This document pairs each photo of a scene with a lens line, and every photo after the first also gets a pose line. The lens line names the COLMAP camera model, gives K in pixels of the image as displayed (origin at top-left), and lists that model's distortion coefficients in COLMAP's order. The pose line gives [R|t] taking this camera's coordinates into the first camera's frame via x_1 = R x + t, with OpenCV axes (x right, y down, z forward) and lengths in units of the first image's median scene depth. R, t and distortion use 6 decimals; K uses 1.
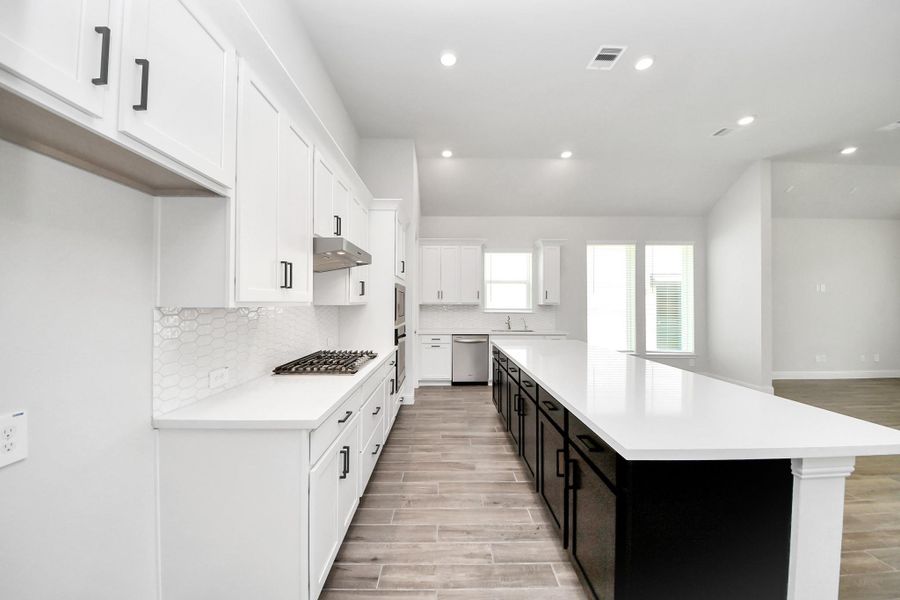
lens RADIAL K [[313.4, 0, 445.9], [0, 313.4, 304.7], [0, 0, 1]] dist [-0.028210, -0.000526]
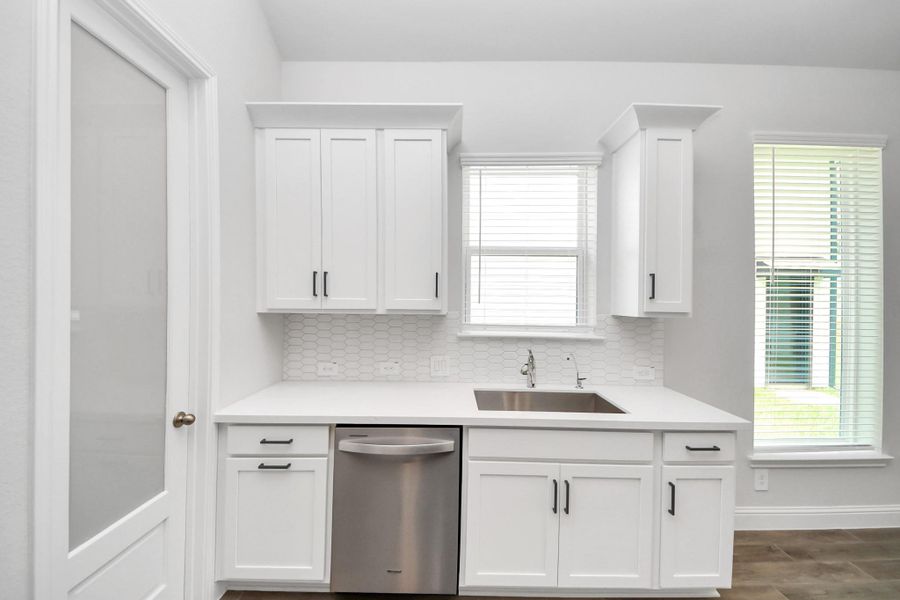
lens RADIAL K [[344.3, 0, 445.2], [0, 344.3, 297.8], [0, 0, 1]] dist [-0.002656, -0.002337]
pose [[0.999872, 0.005875, -0.014872, 0.113359], [-0.006037, 0.999923, -0.010824, -0.014282], [0.014807, 0.010912, 0.999831, 0.623694]]
